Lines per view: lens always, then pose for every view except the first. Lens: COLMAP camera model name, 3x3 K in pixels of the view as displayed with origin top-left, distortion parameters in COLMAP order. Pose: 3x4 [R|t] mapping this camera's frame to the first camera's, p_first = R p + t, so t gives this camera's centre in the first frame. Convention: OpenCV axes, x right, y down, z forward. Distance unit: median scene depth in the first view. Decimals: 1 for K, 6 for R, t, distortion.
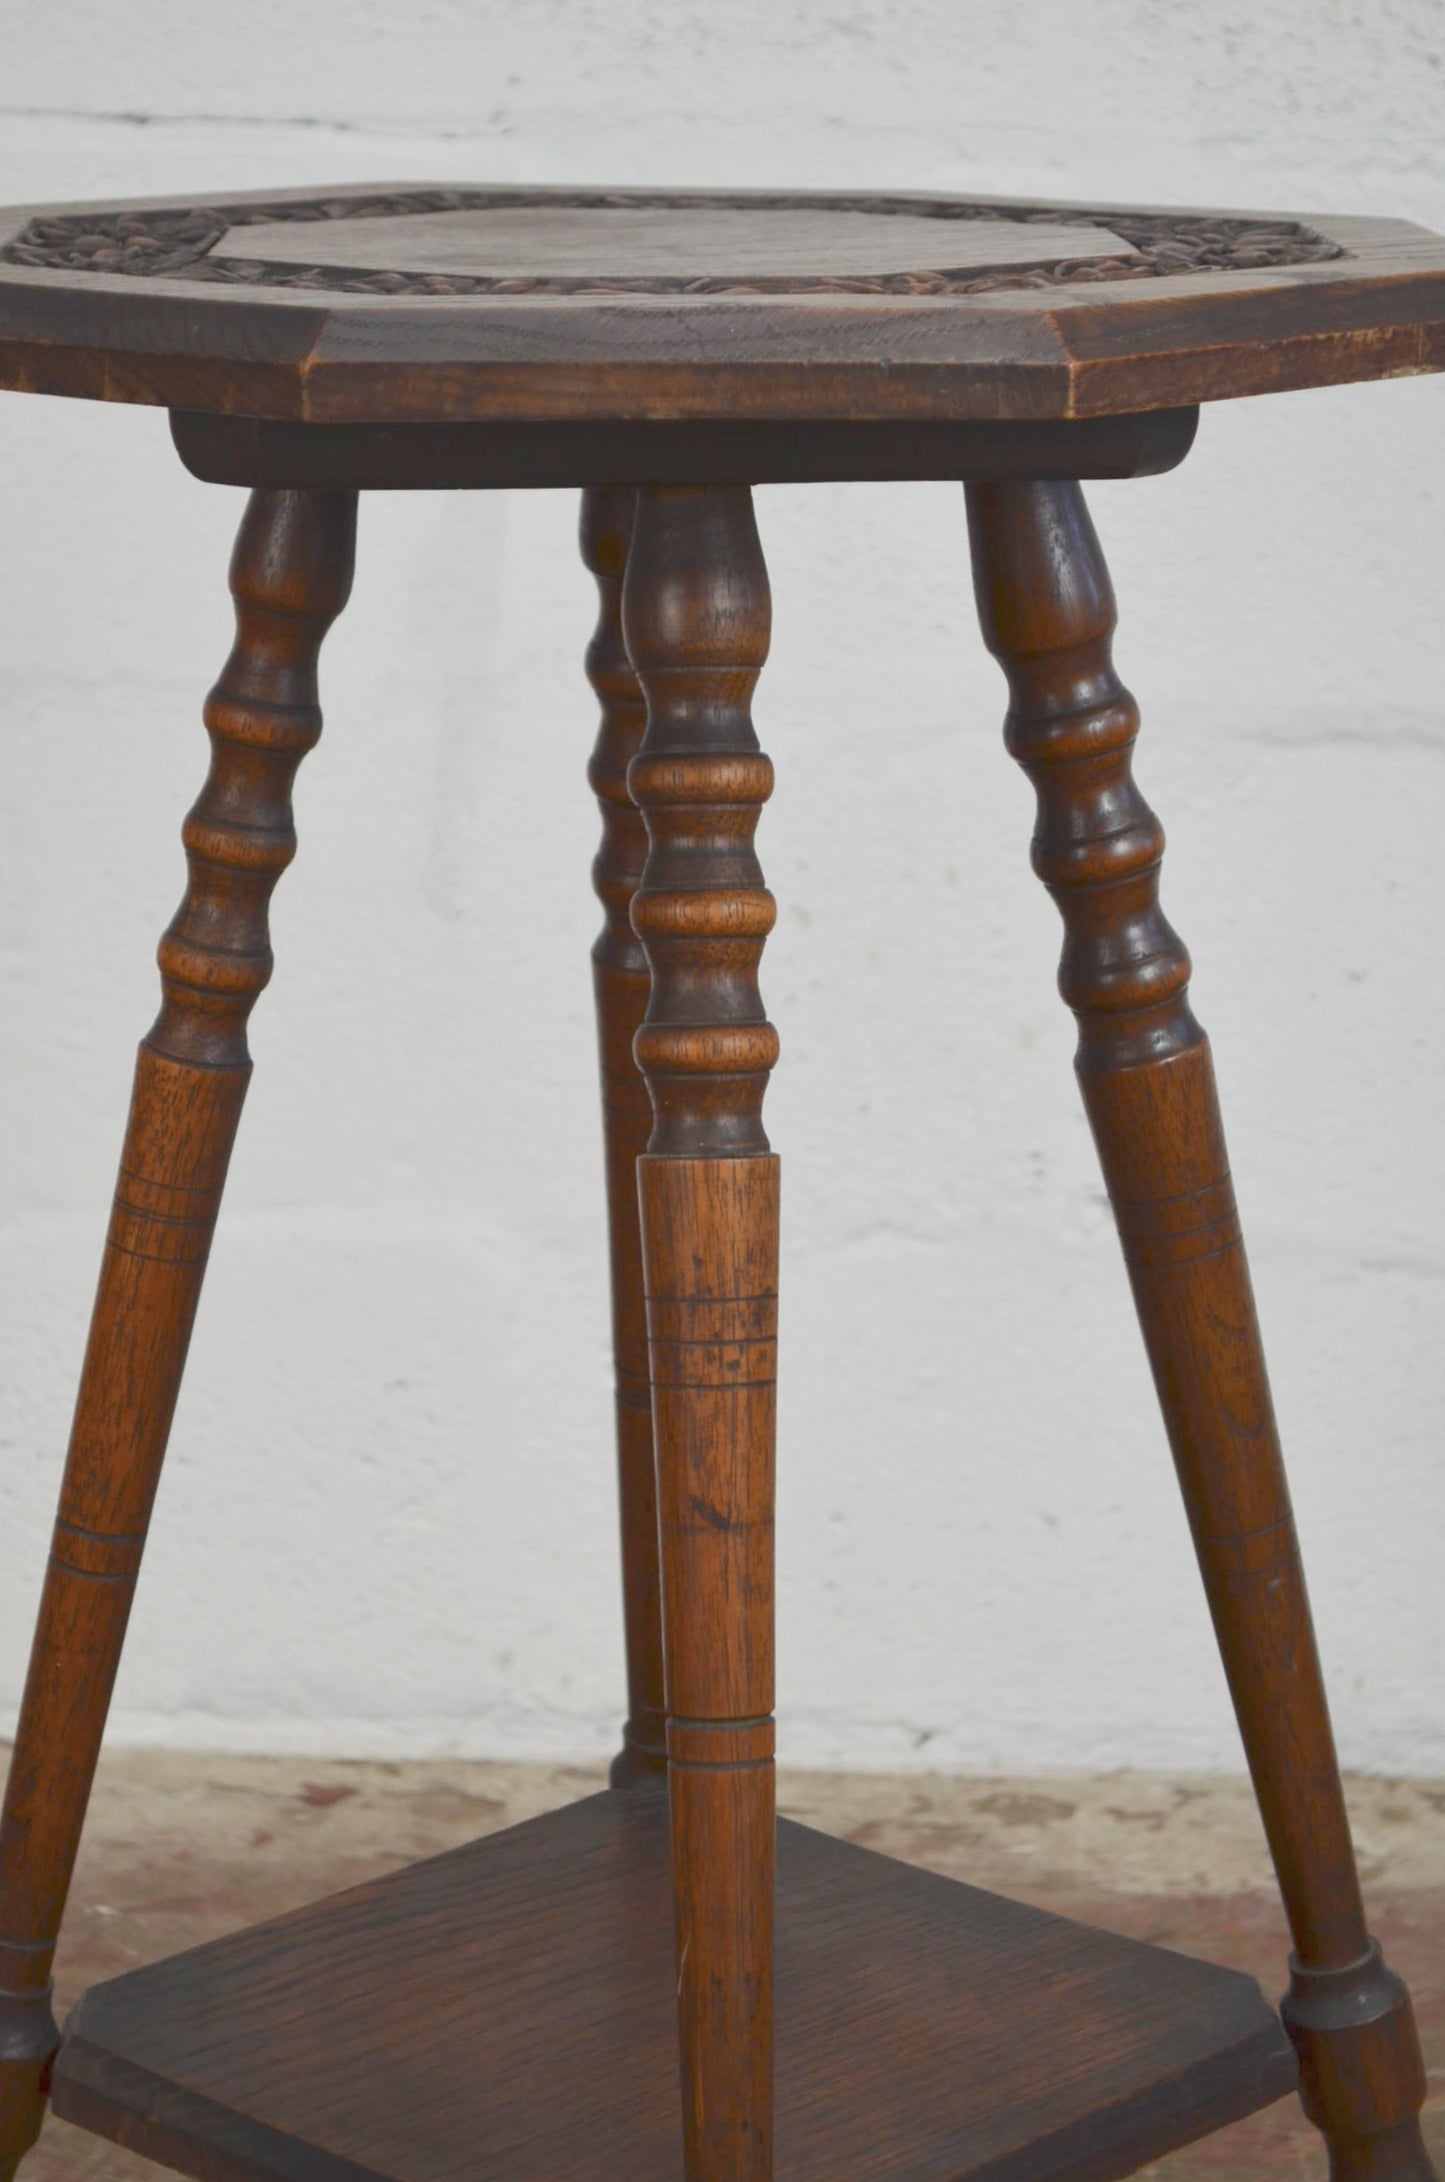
lens RADIAL K [[5052.1, 0, 706.6], [0, 5052.1, 1108.2], [0, 0, 1]] dist [-0.022572, 0.000000]
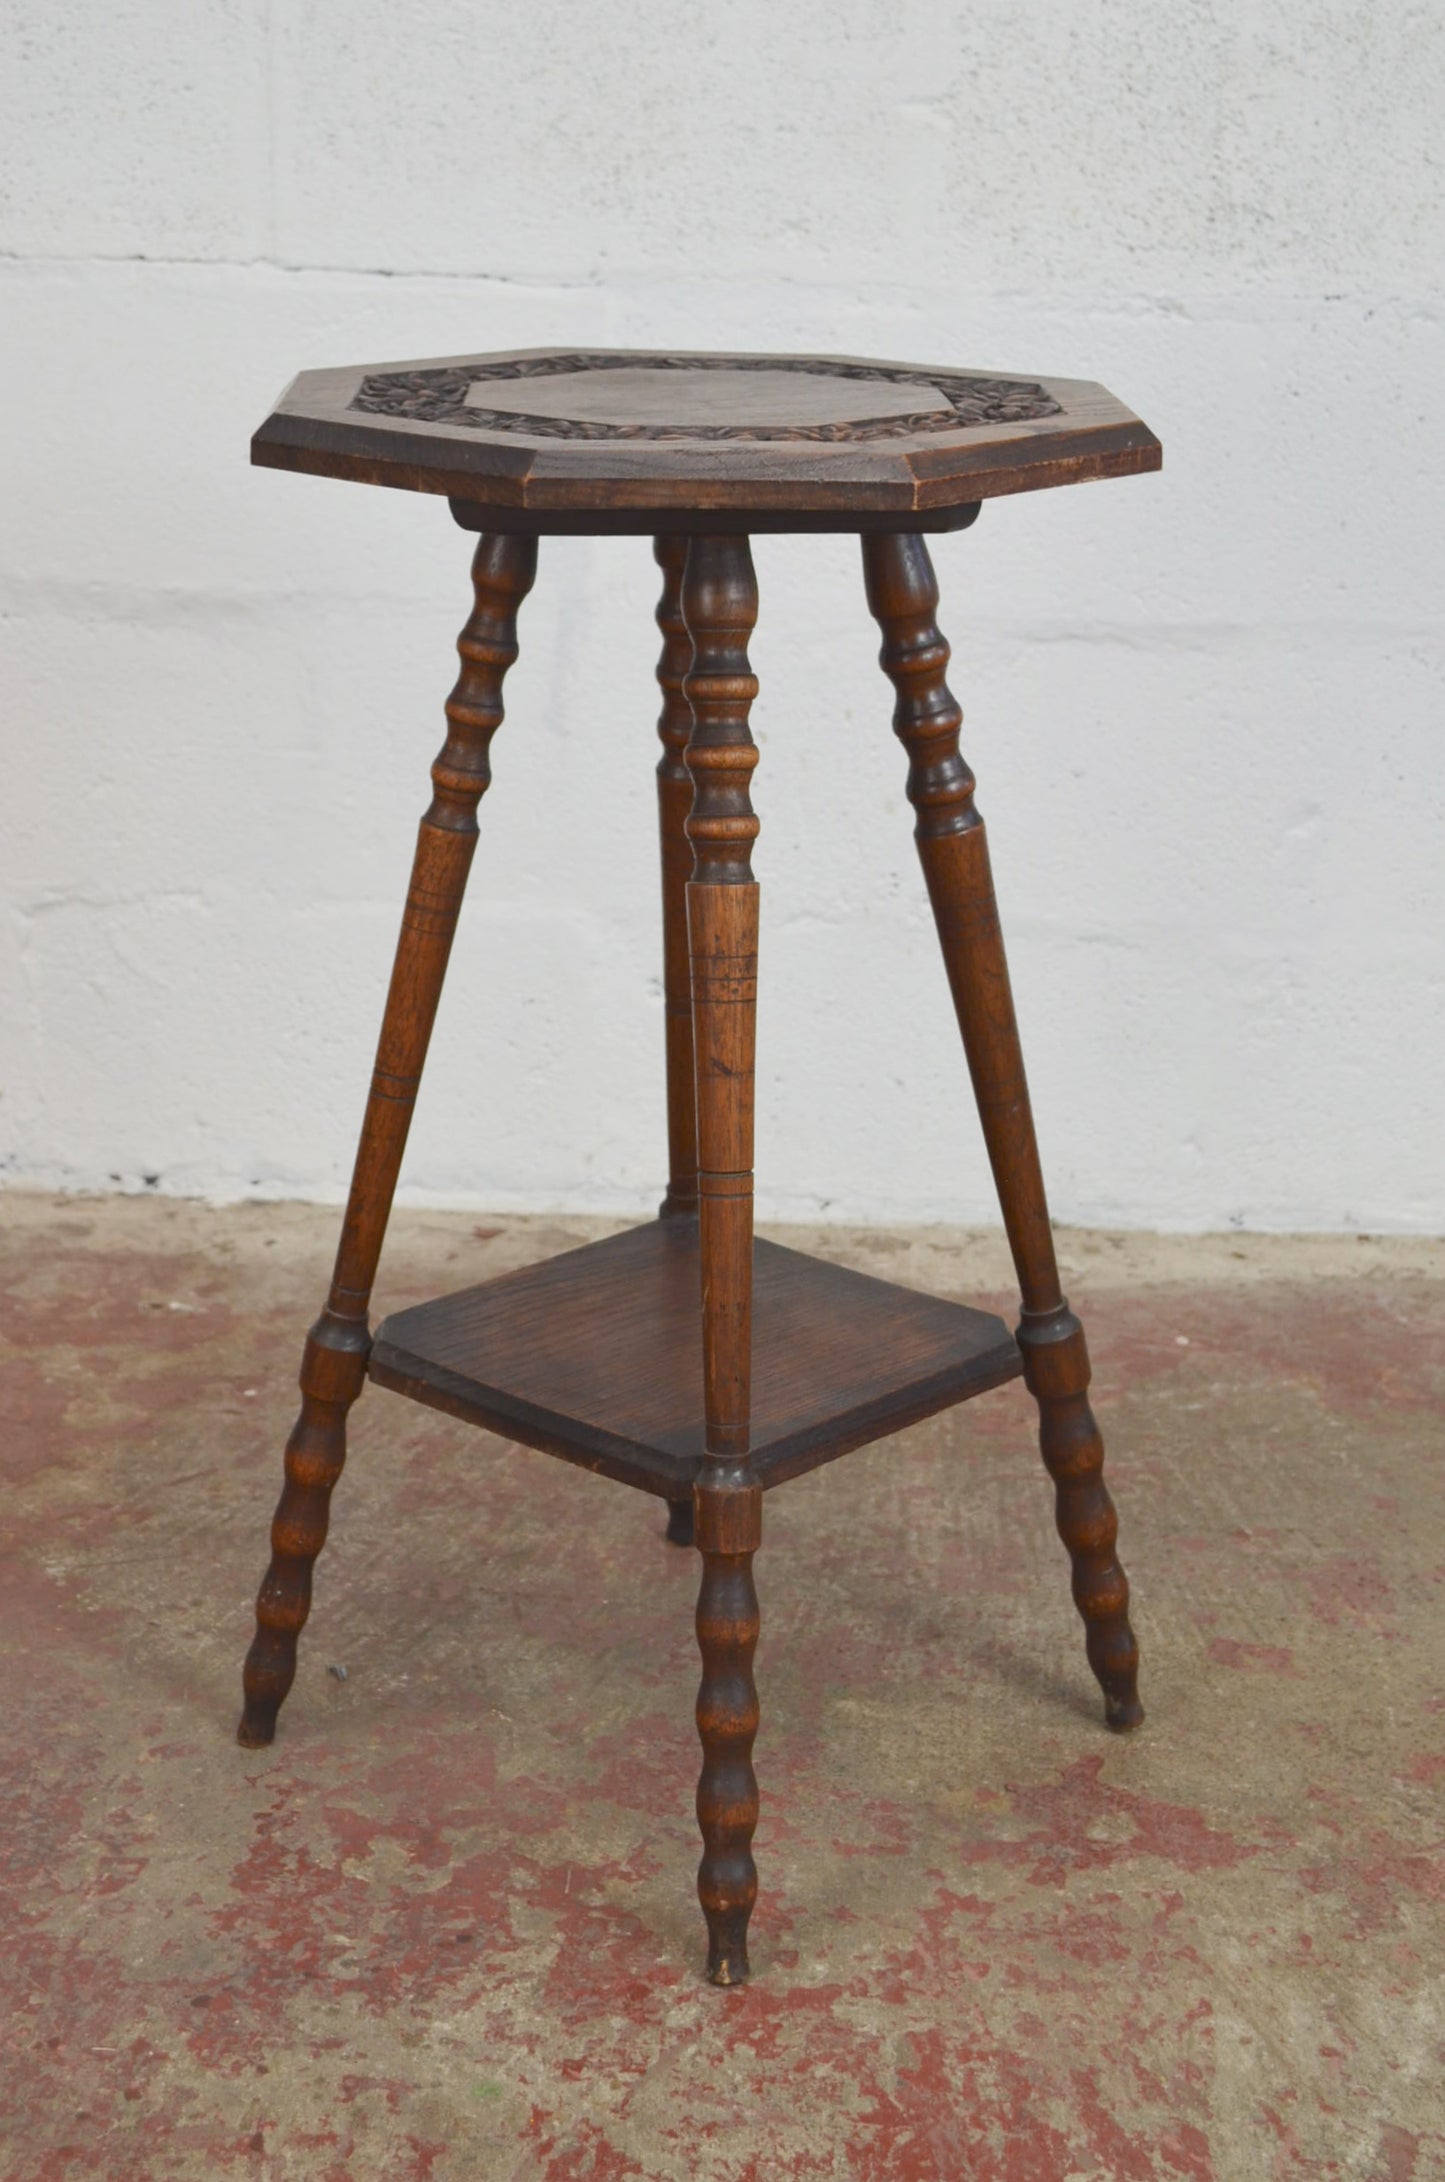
lens RADIAL K [[3279.1, 0, 716.4], [0, 3279.1, 1088.5], [0, 0, 1]] dist [-0.025815, 0.000000]
pose [[0.999895, 0.009573, 0.010853, -0.013618], [-0.010407, 0.996779, 0.079520, -0.010766], [-0.010057, -0.079625, 0.996774, -0.234016]]
